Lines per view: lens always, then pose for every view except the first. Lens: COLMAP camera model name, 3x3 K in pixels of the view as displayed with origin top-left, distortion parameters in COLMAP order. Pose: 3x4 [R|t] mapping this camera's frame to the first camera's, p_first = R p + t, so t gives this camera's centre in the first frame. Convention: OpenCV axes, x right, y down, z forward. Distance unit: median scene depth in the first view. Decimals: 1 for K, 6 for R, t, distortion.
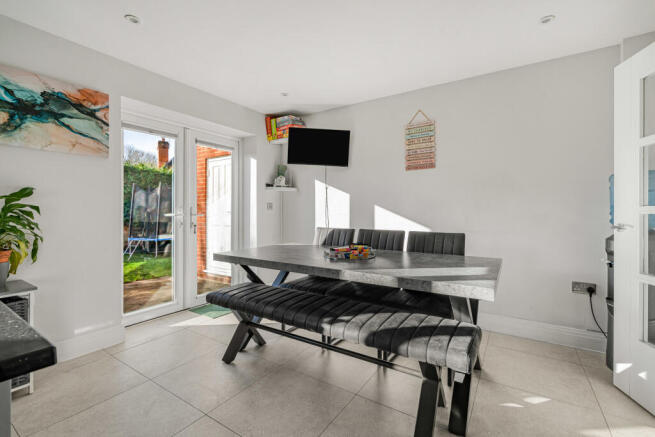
lens RADIAL K [[294.0, 0, 326.6], [0, 294.0, 213.4], [0, 0, 1]] dist [-0.000380, -0.000090]
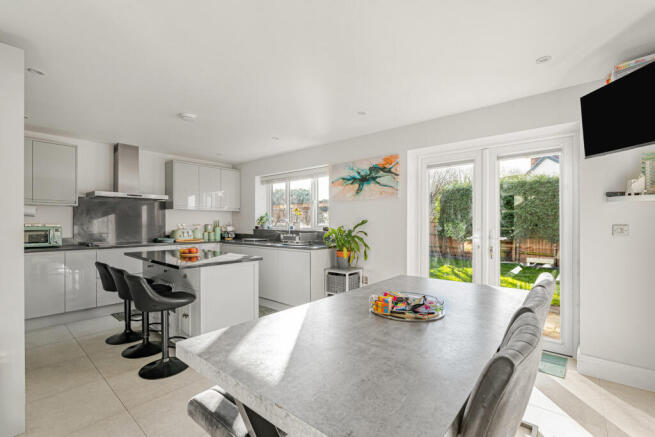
lens RADIAL K [[294.0, 0, 326.6], [0, 294.0, 213.4], [0, 0, 1]] dist [-0.000380, -0.000090]
pose [[-0.132346, -0.030526, -0.990733, 0.814962], [-0.005952, 0.999532, -0.030002, -0.064186], [0.991186, 0.001926, -0.132466, 0.896935]]
